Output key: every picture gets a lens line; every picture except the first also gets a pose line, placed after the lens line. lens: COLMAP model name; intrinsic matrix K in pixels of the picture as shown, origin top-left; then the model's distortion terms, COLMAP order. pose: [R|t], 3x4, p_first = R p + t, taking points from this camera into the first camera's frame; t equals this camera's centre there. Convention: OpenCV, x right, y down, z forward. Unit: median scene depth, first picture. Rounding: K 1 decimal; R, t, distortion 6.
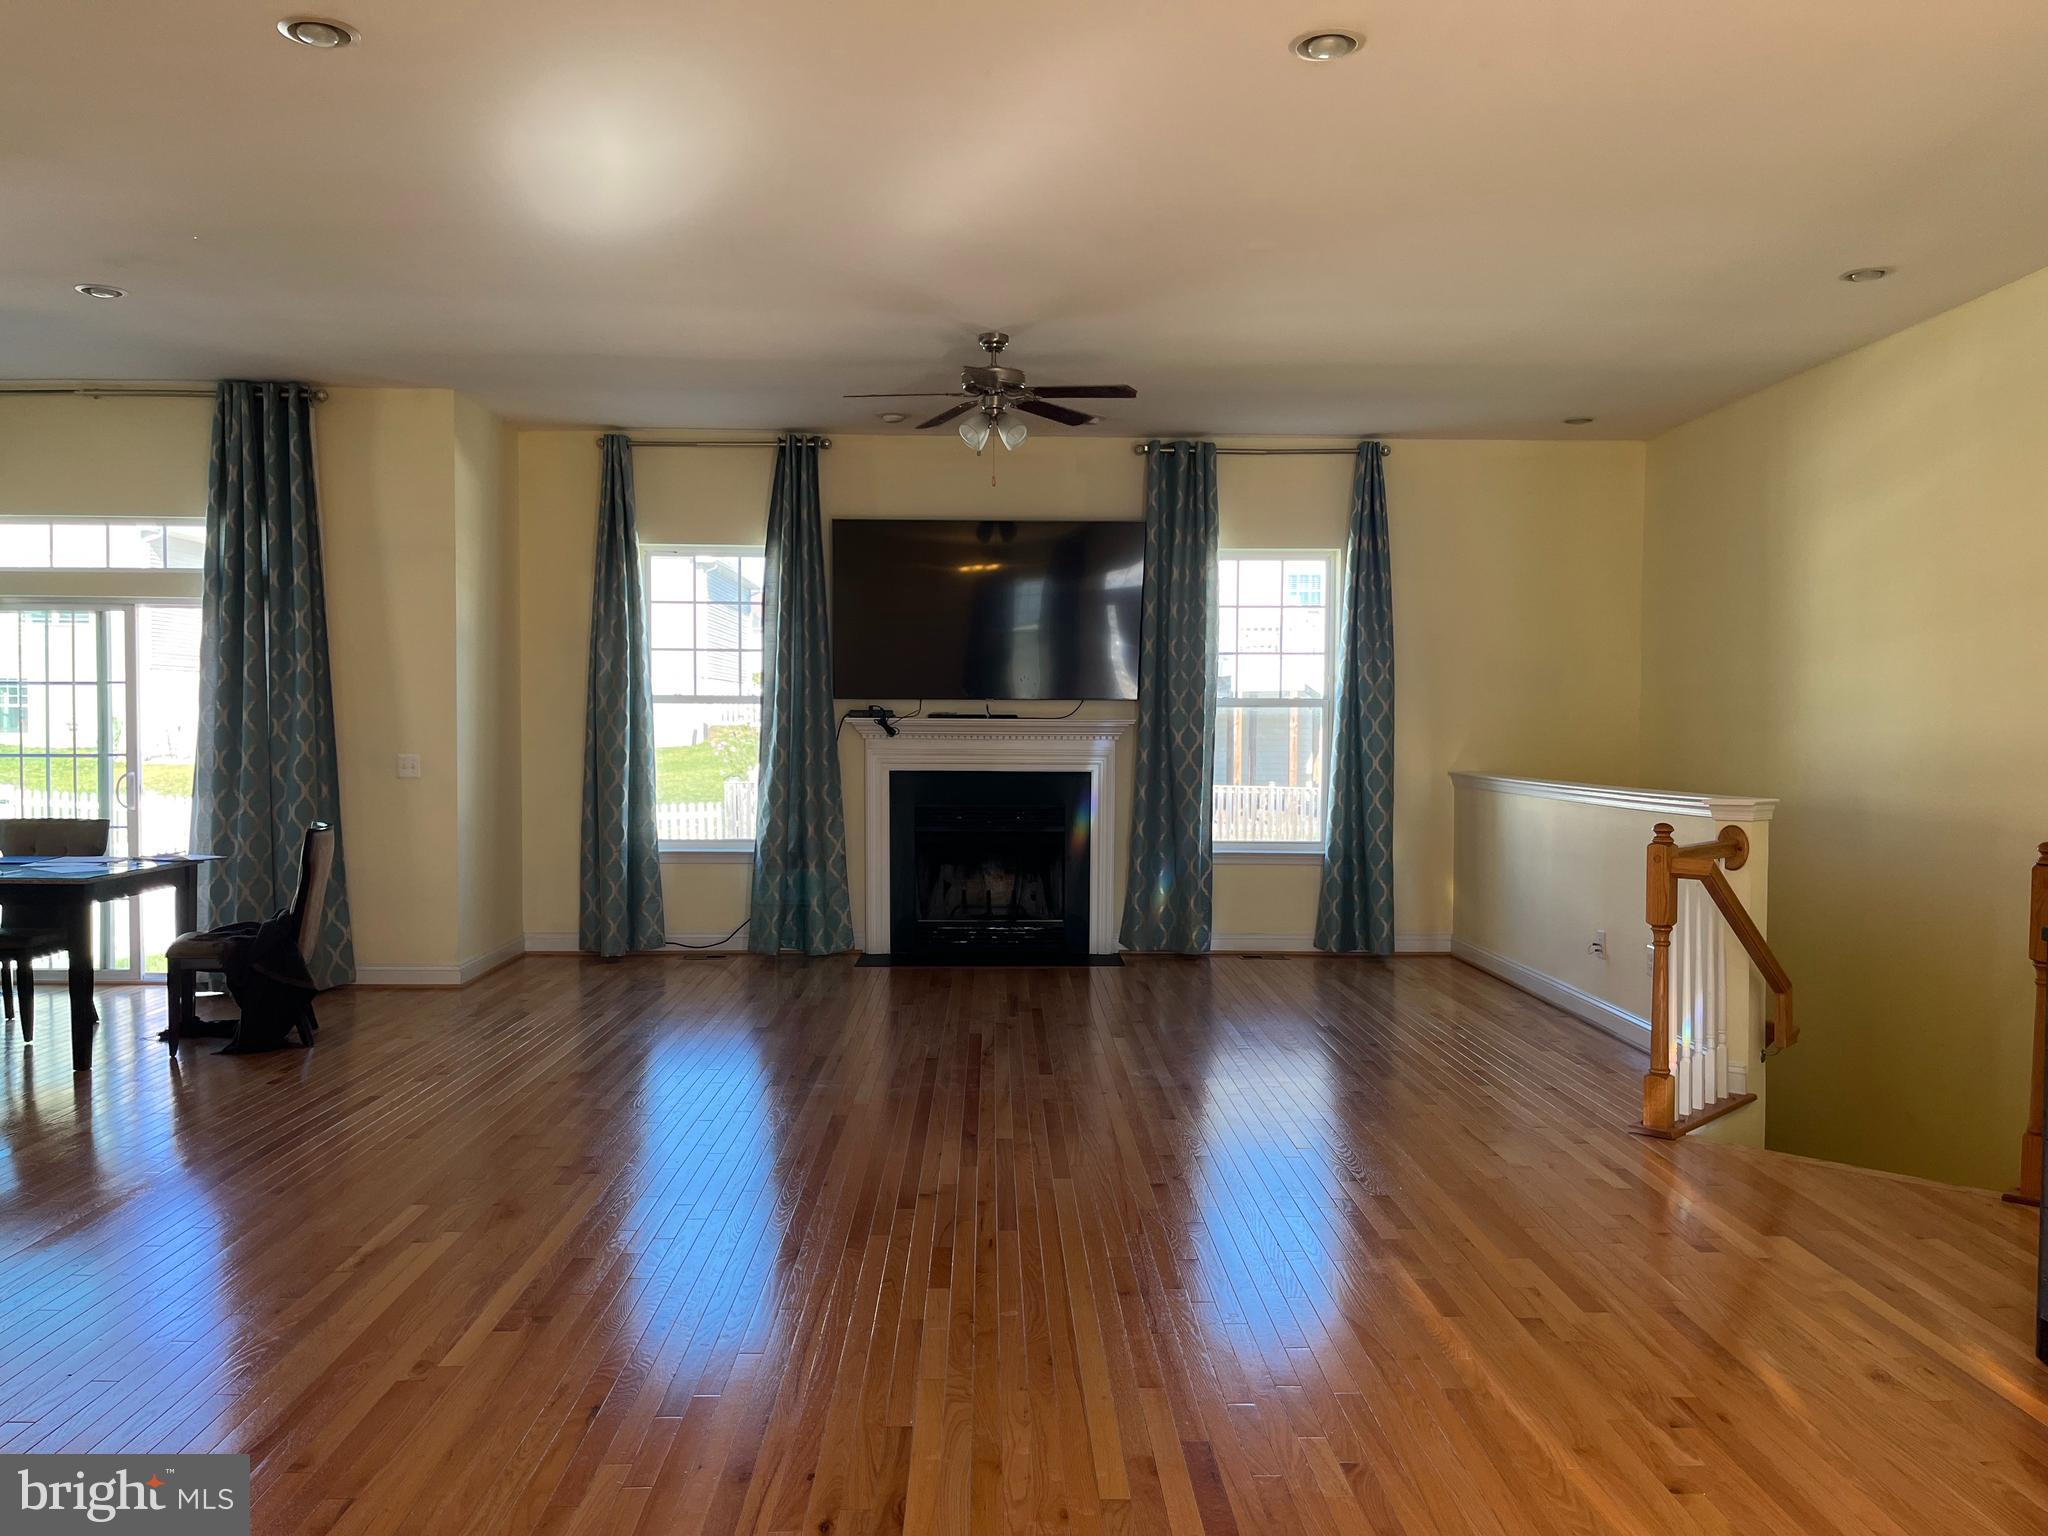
lens RADIAL K [[1550.7, 0, 1023.8], [0, 1550.7, 774.9], [0, 0, 1]] dist [0.051141, -0.048889]
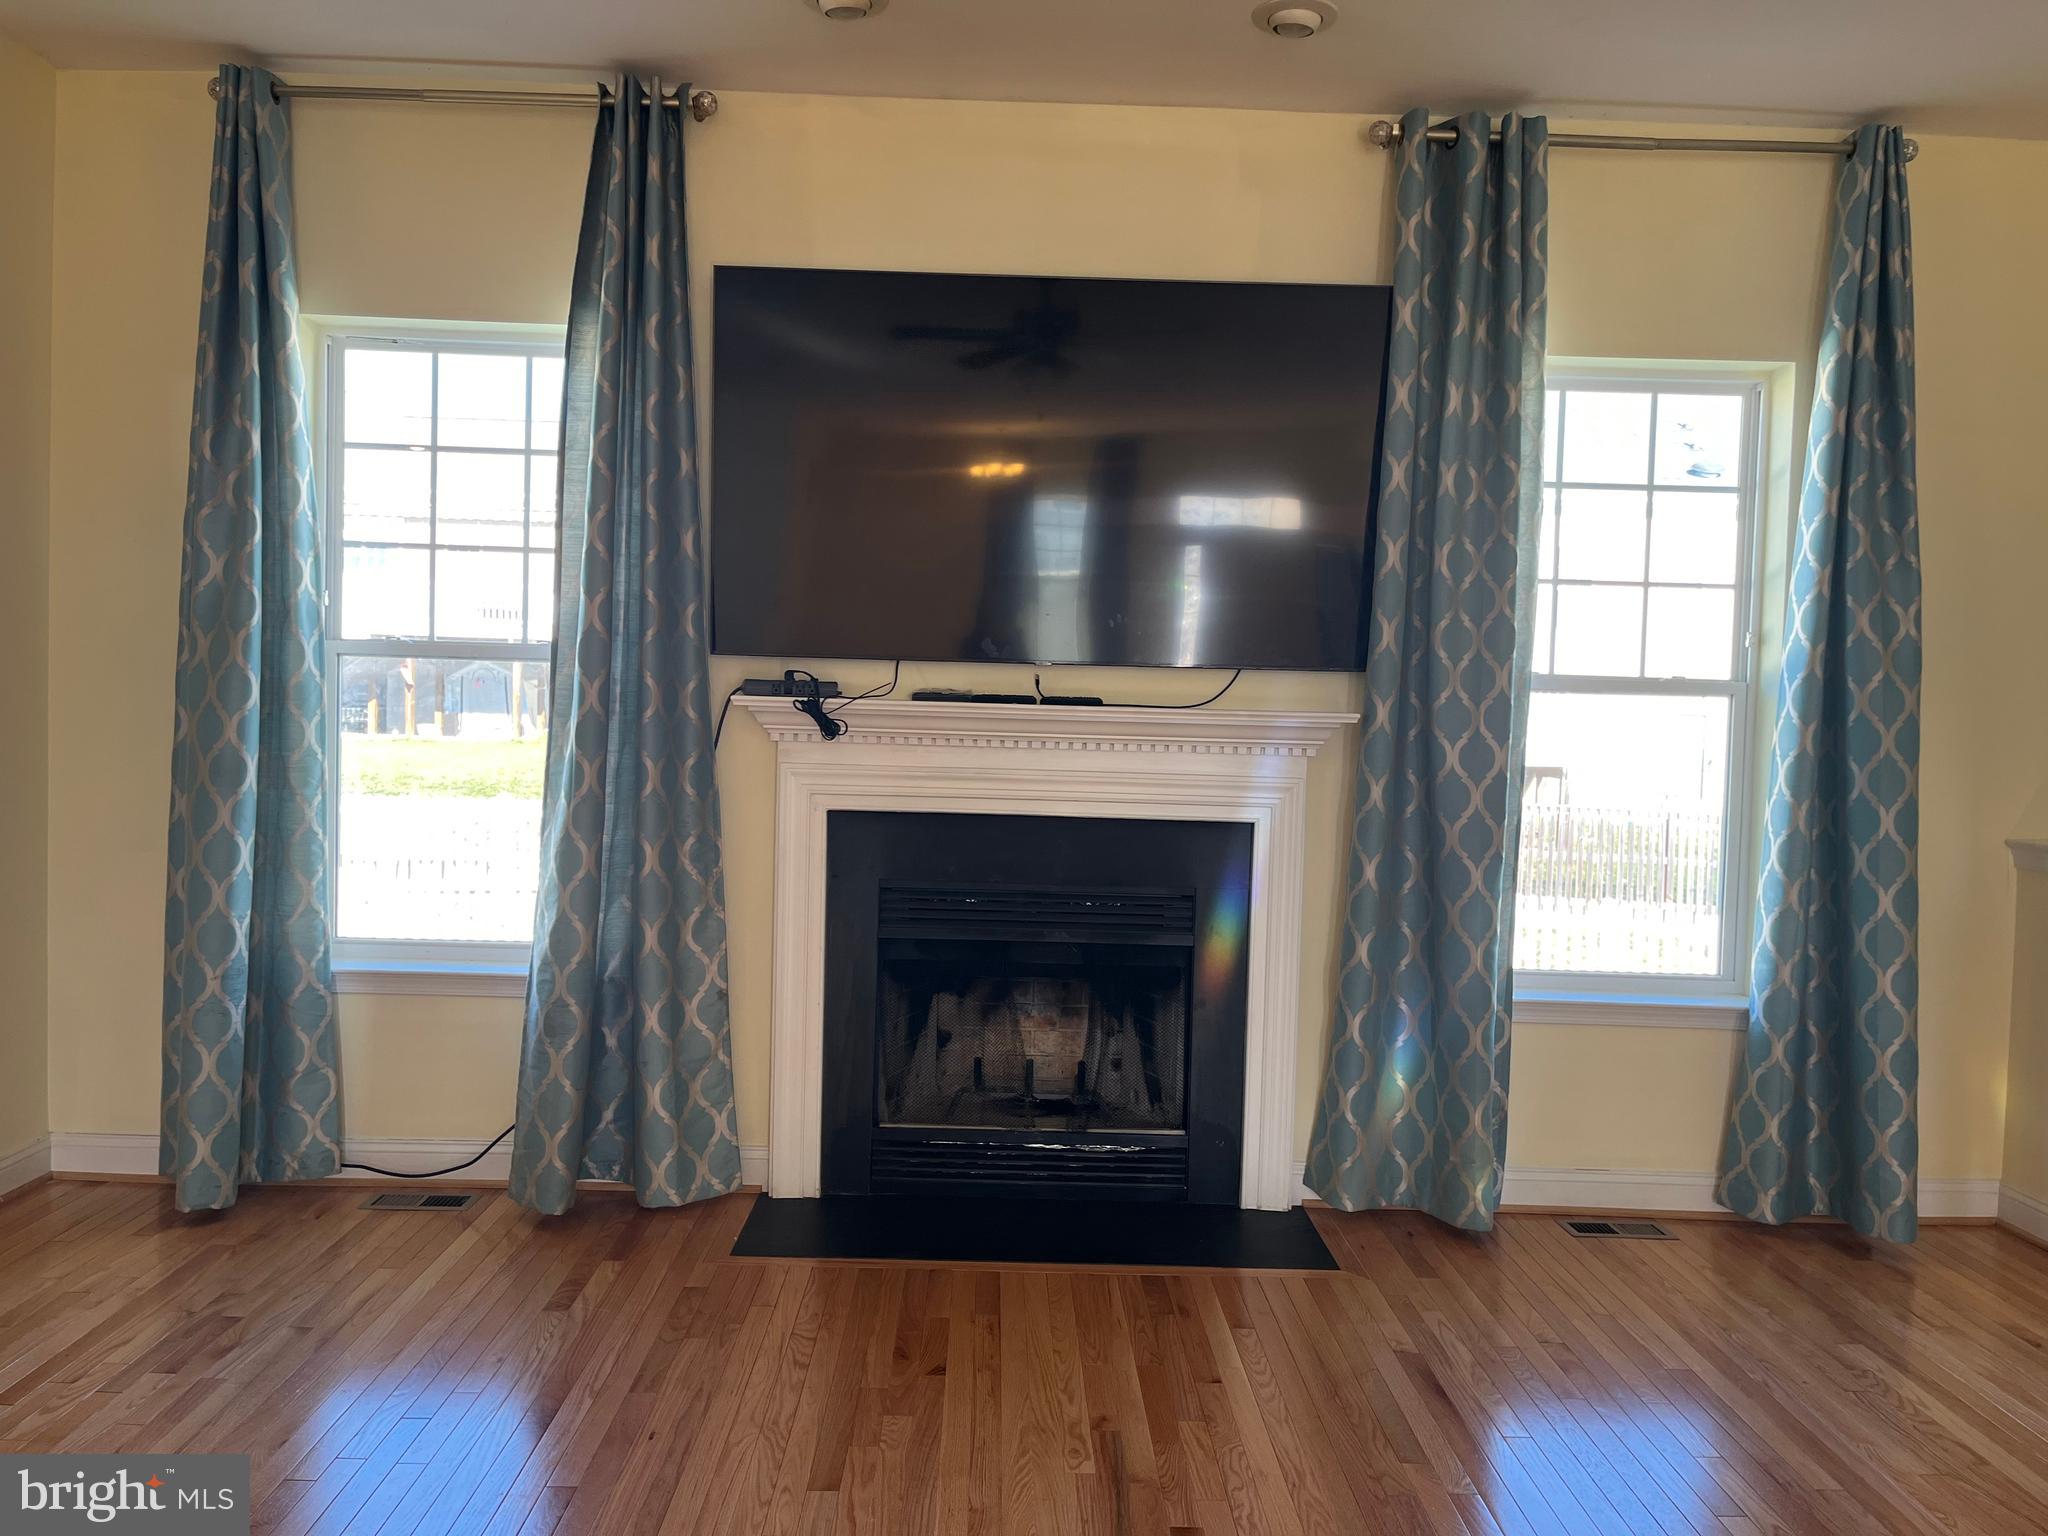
lens RADIAL K [[1550.7, 0, 1023.8], [0, 1550.7, 774.9], [0, 0, 1]] dist [0.051141, -0.048889]
pose [[0.999712, 0.023952, 0.001225, -0.027907], [-0.023965, 0.999632, 0.012692, -0.020966], [-0.000921, -0.012718, 0.999919, 0.531701]]
